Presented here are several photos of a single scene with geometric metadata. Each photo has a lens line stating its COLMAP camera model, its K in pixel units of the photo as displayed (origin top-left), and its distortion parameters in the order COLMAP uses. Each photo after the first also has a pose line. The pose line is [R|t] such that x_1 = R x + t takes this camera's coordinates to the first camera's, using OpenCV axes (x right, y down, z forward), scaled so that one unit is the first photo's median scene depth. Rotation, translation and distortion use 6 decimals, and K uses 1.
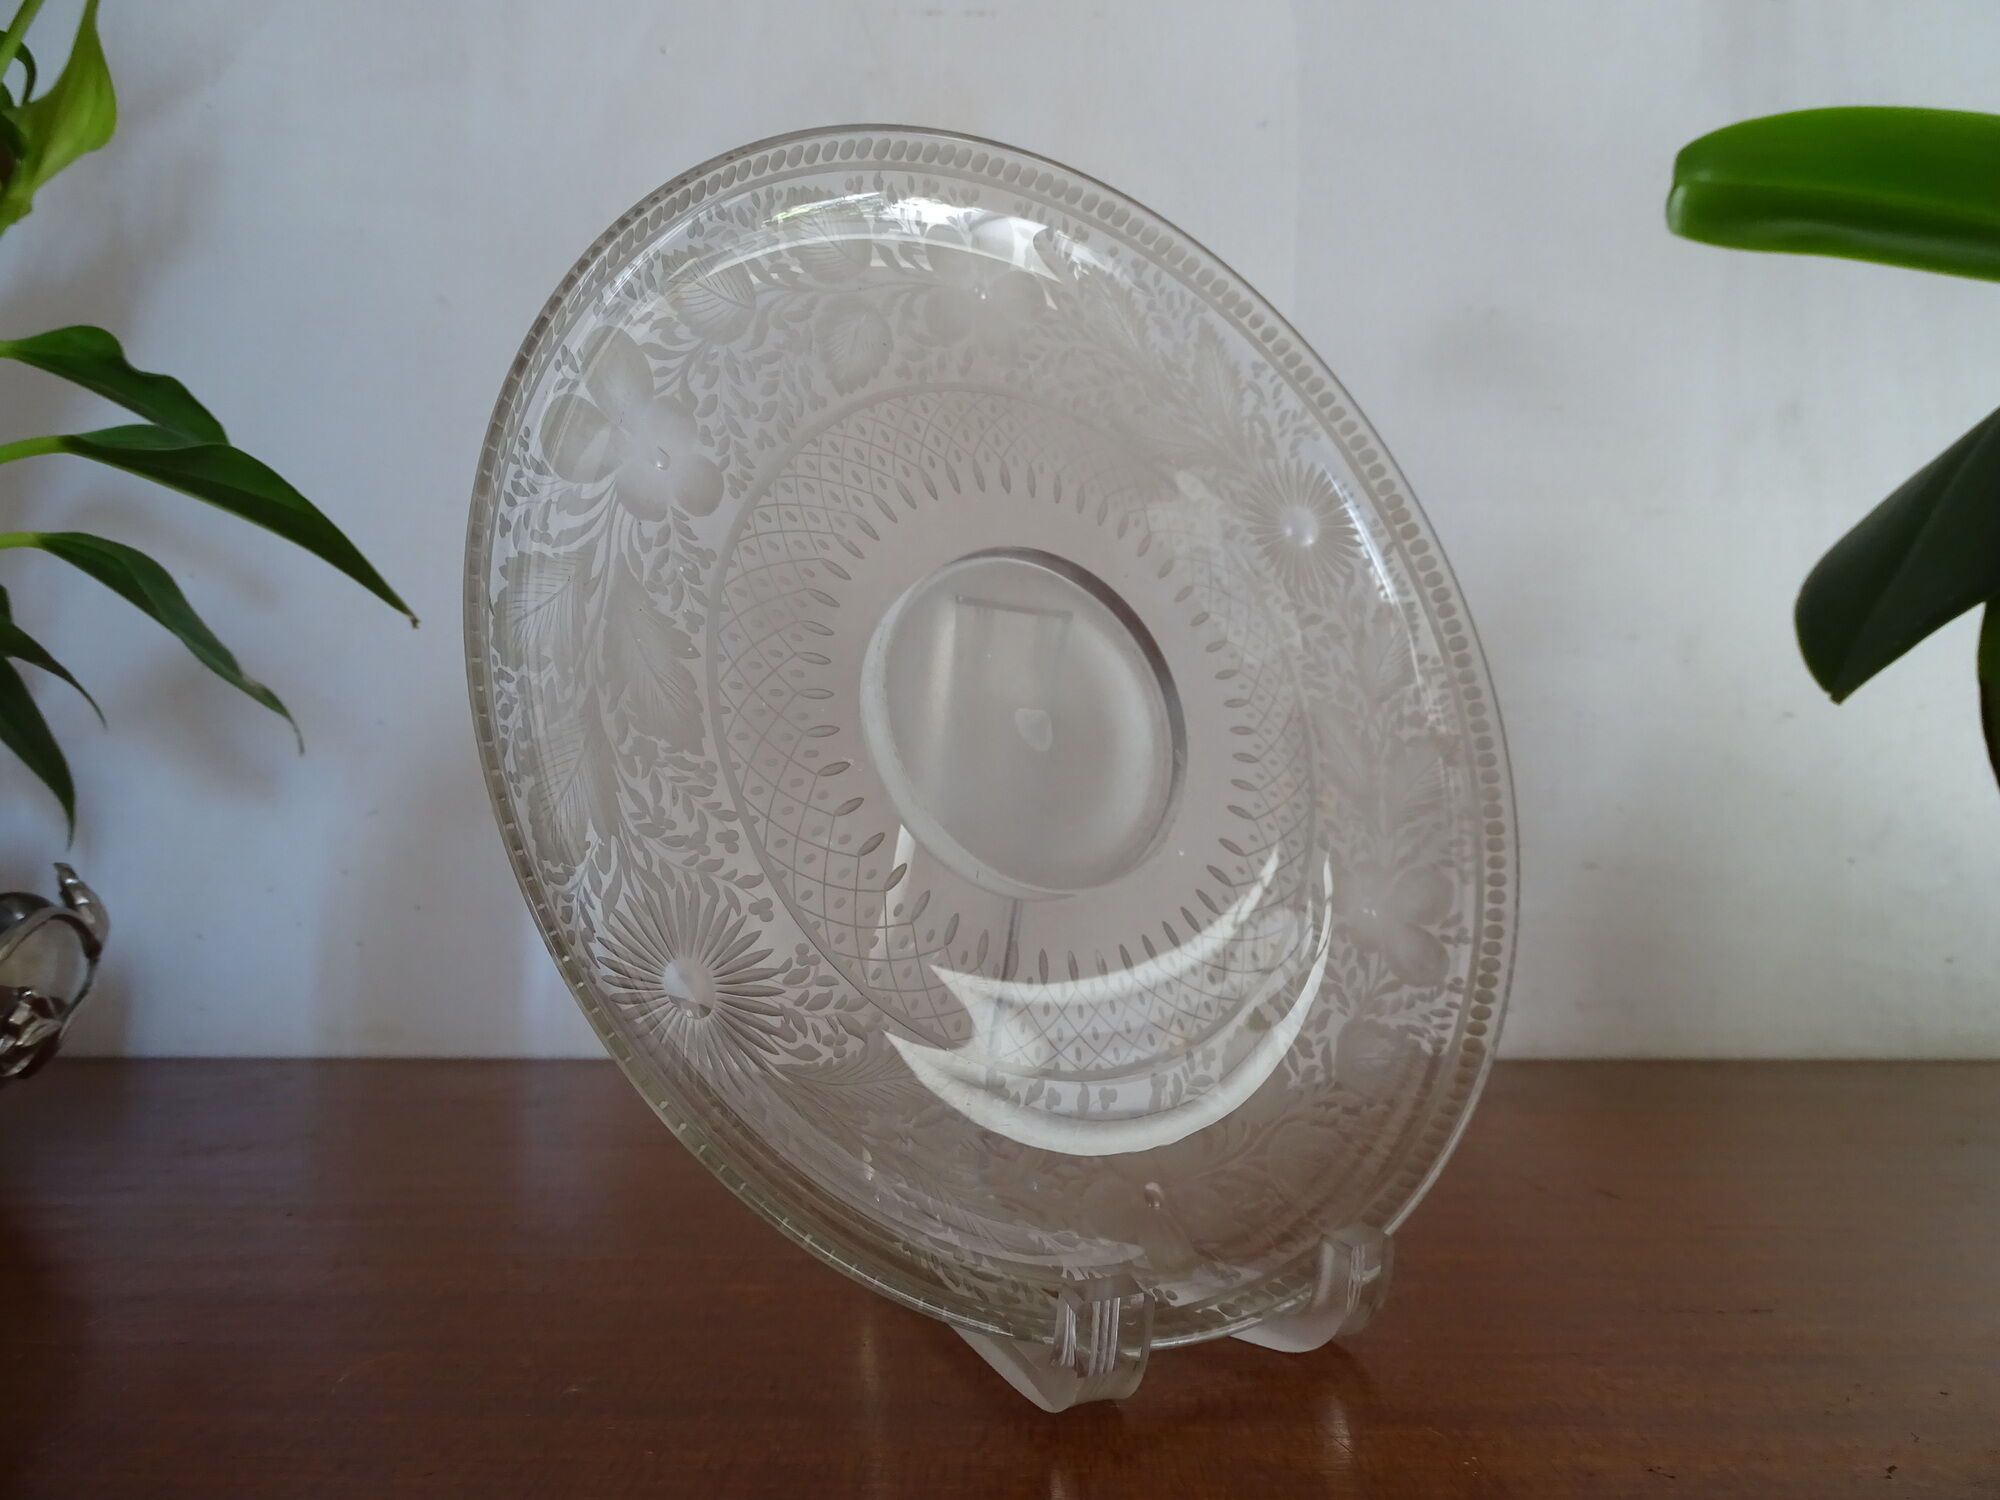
lens RADIAL K [[1426.4, 0, 999.8], [0, 1426.4, 745.1], [0, 0, 1]] dist [0.004314, -0.006385]
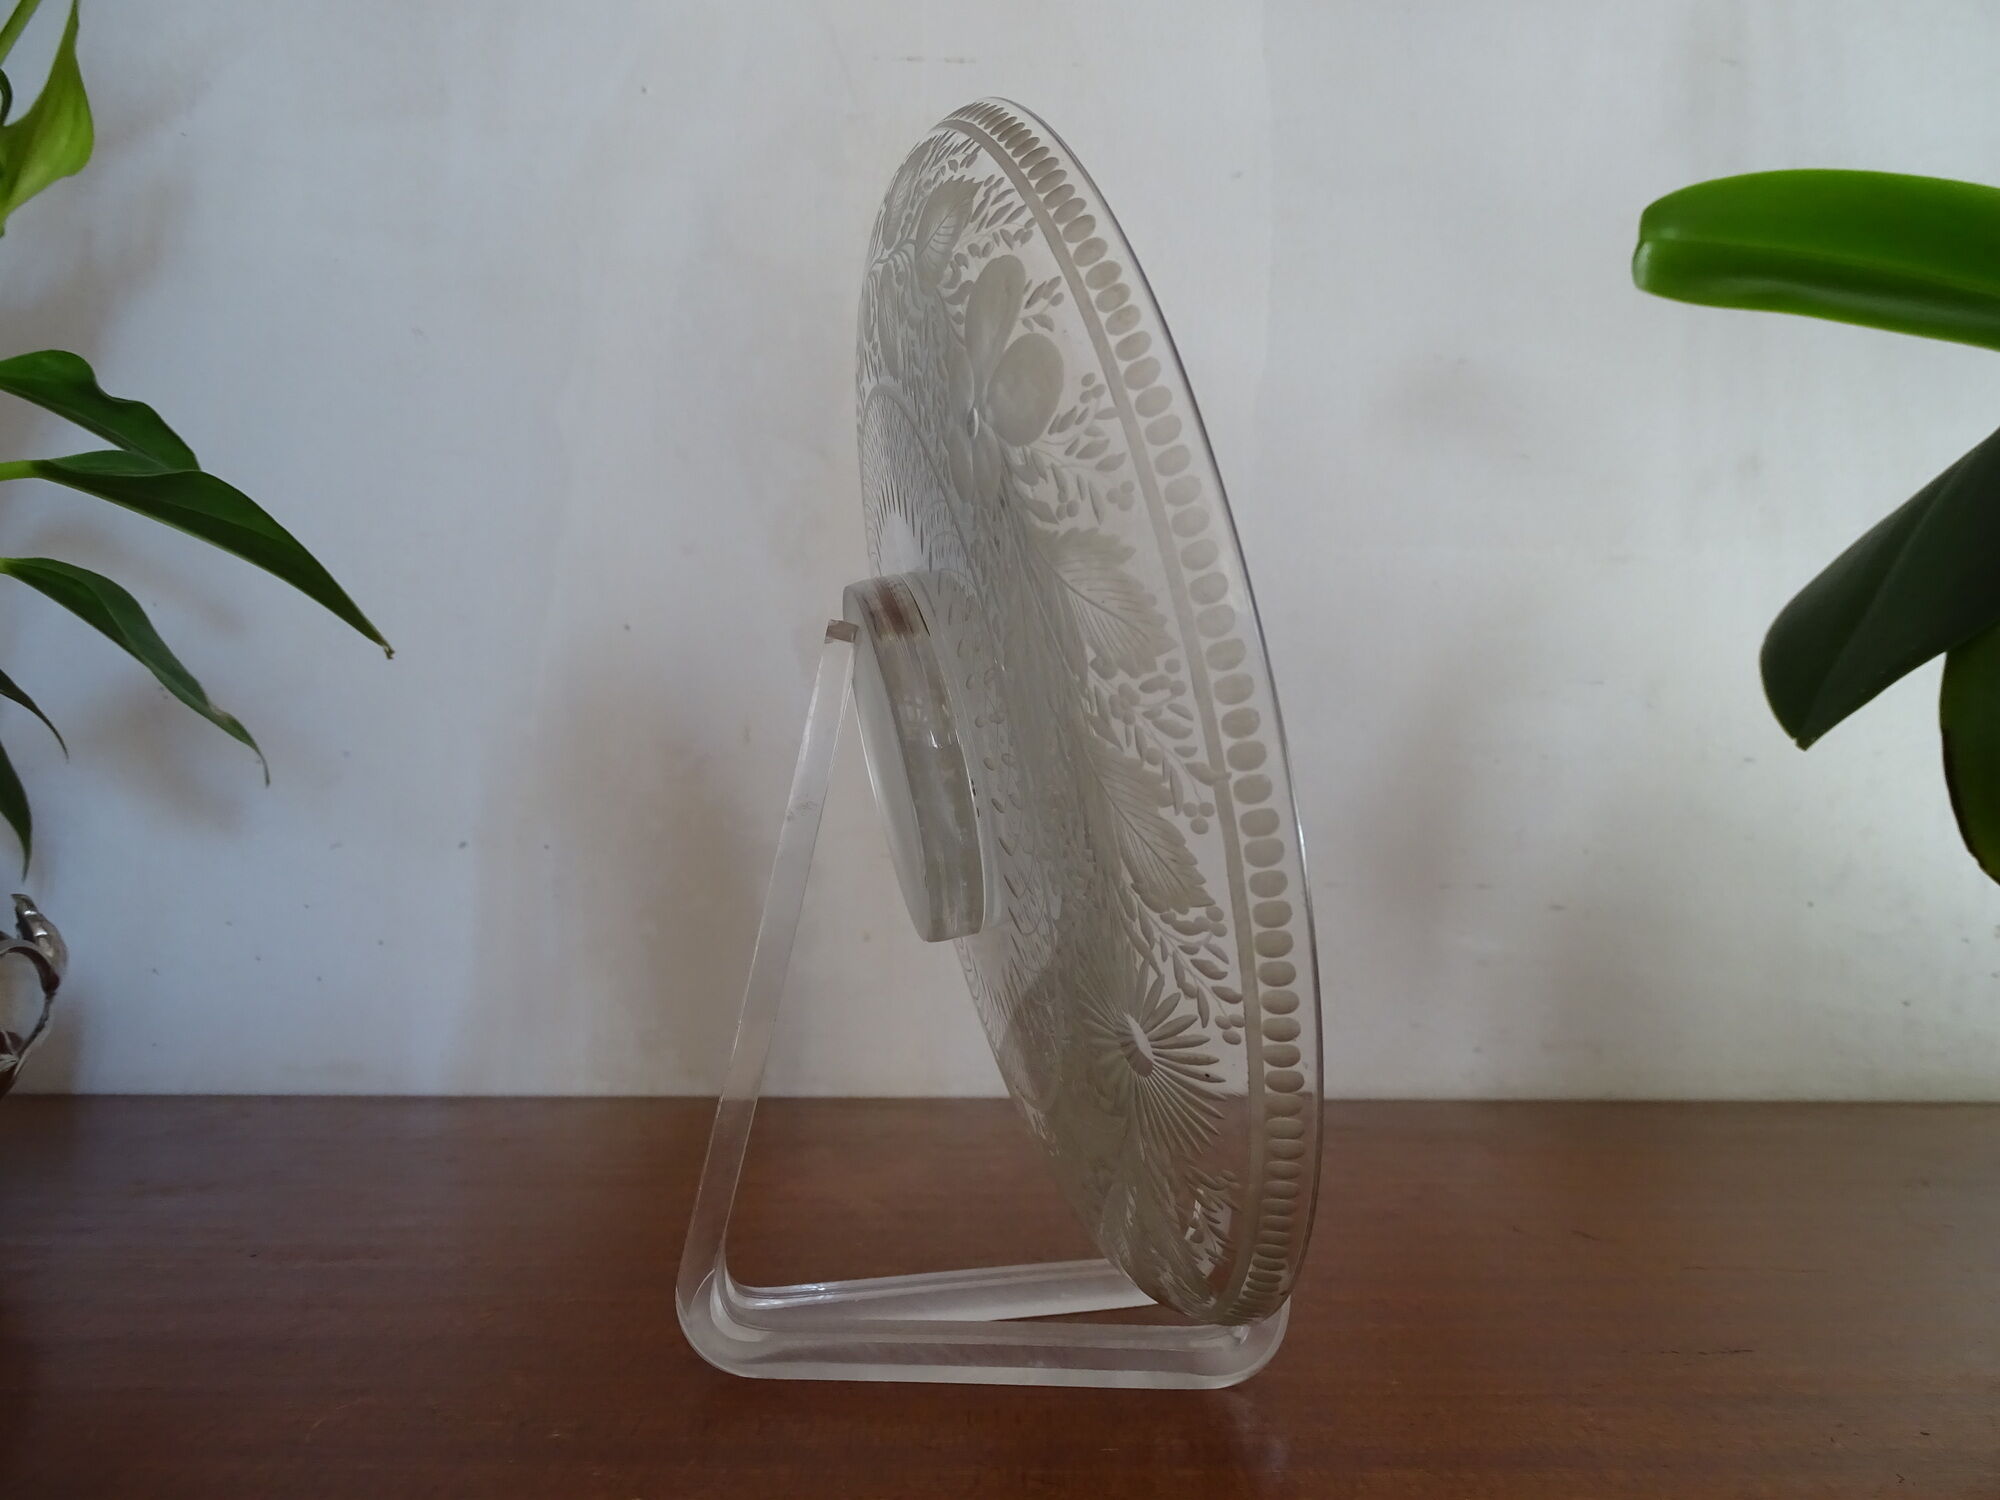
lens RADIAL K [[1426.4, 0, 993.2], [0, 1426.4, 752.5], [0, 0, 1]] dist [0.004314, -0.006385]
pose [[0.830776, -0.042957, -0.554947, 0.605982], [0.026746, 0.998947, -0.037286, 0.013888], [0.555964, 0.016133, 0.831050, 0.118999]]
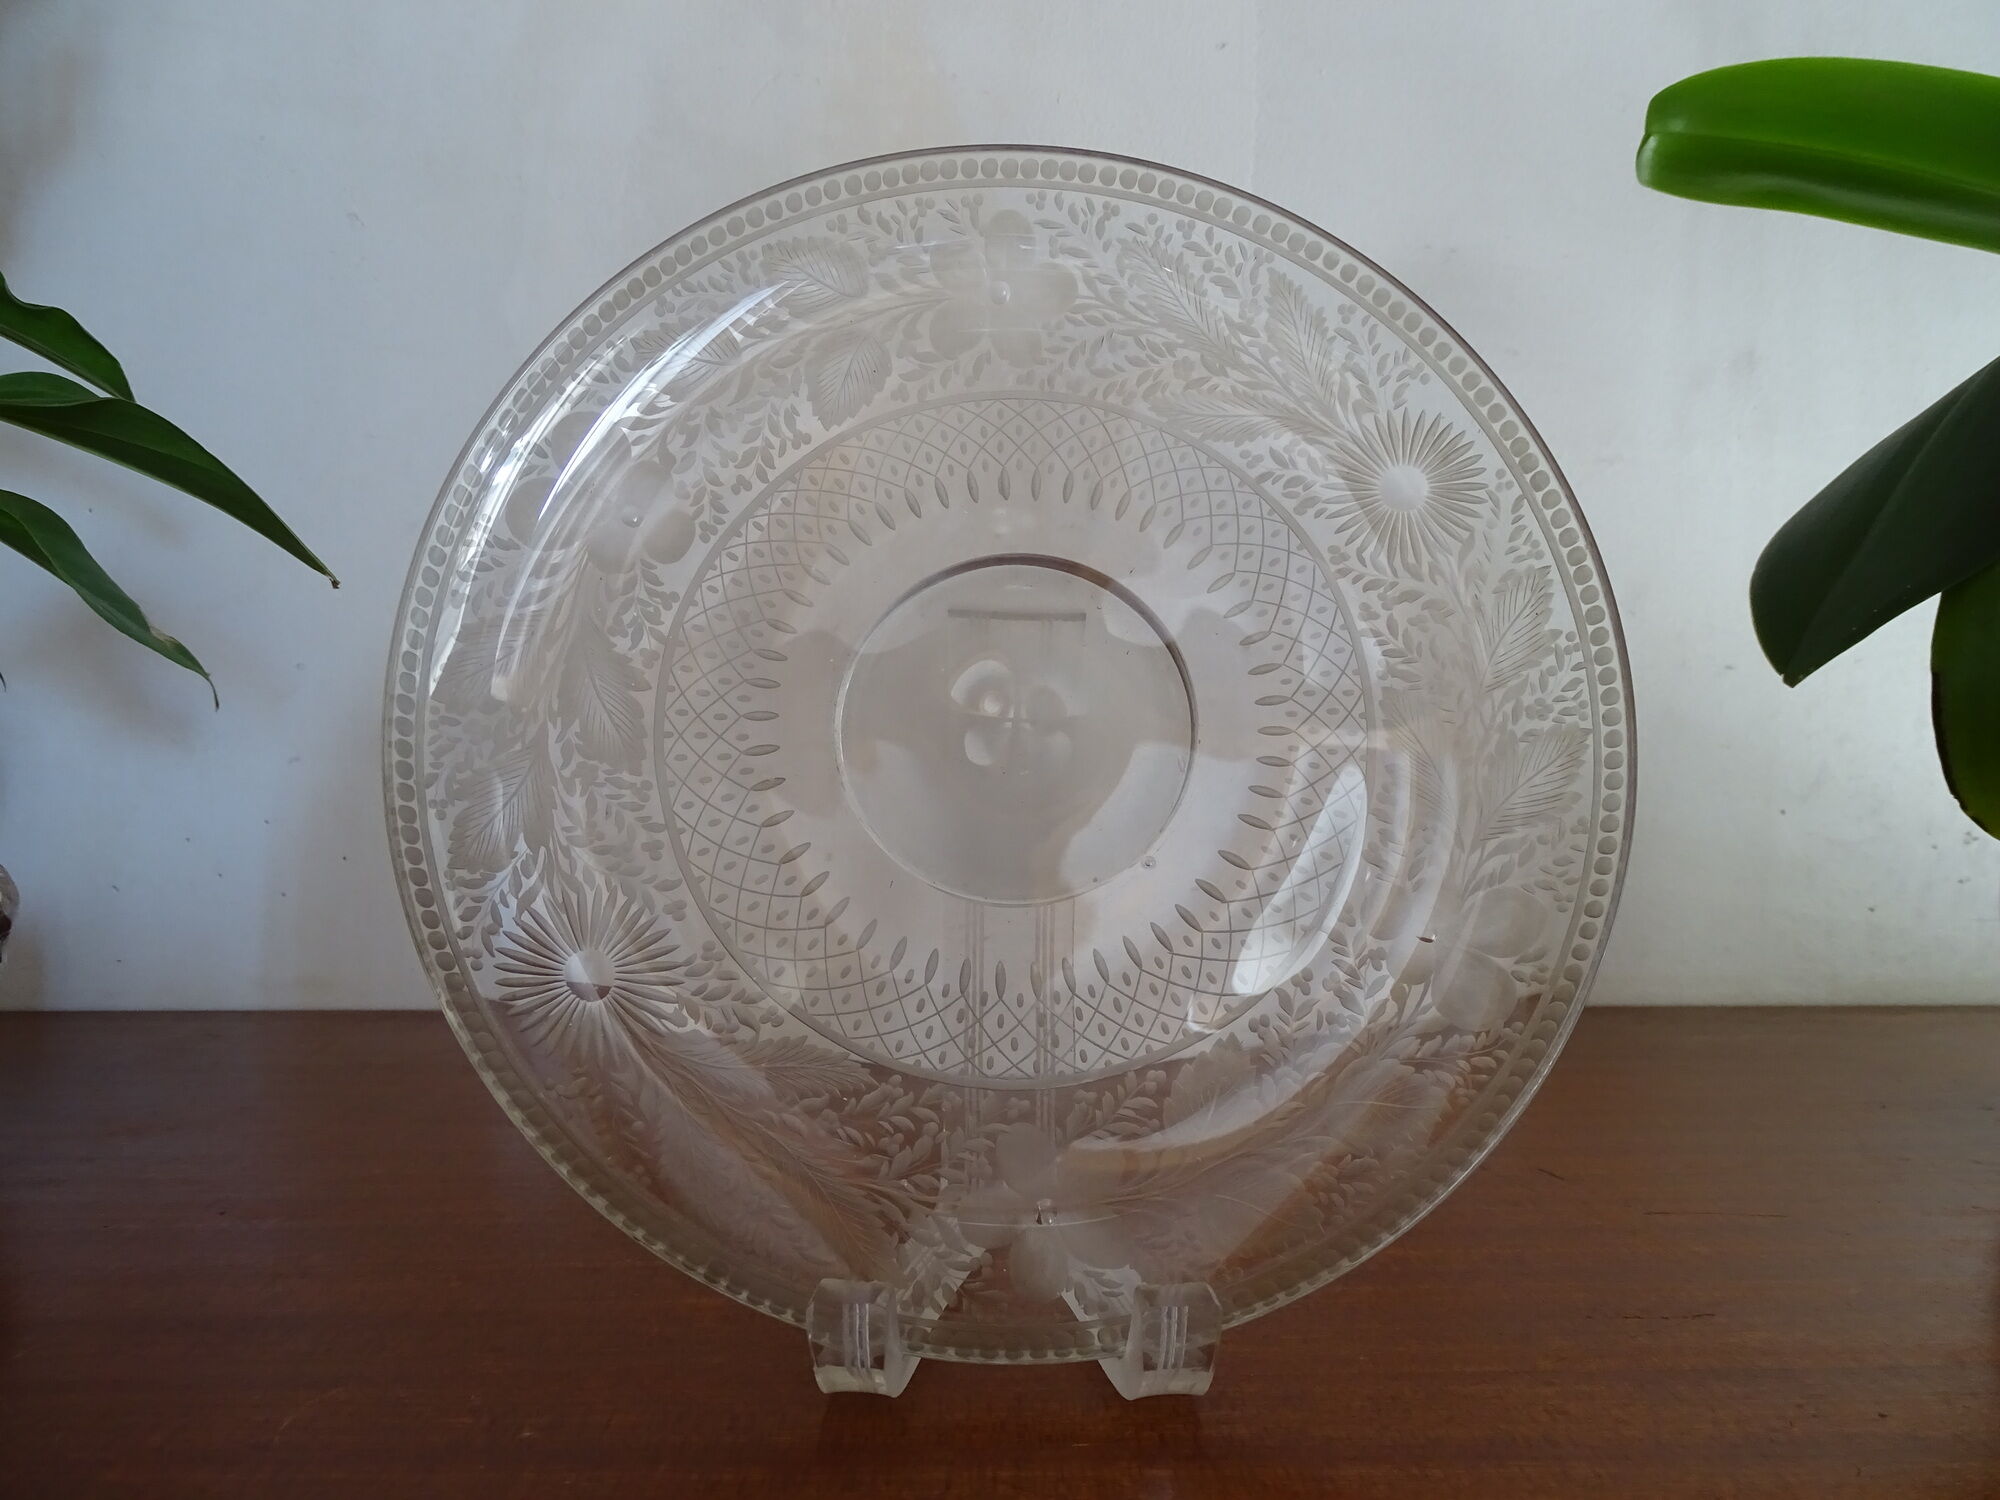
lens RADIAL K [[1426.4, 0, 990.8], [0, 1426.4, 756.2], [0, 0, 1]] dist [0.004314, -0.006385]
pose [[0.839718, 0.011110, -0.542909, 0.589558], [0.029435, 0.997389, 0.065938, -0.068385], [0.542224, -0.071350, 0.837199, 0.153681]]
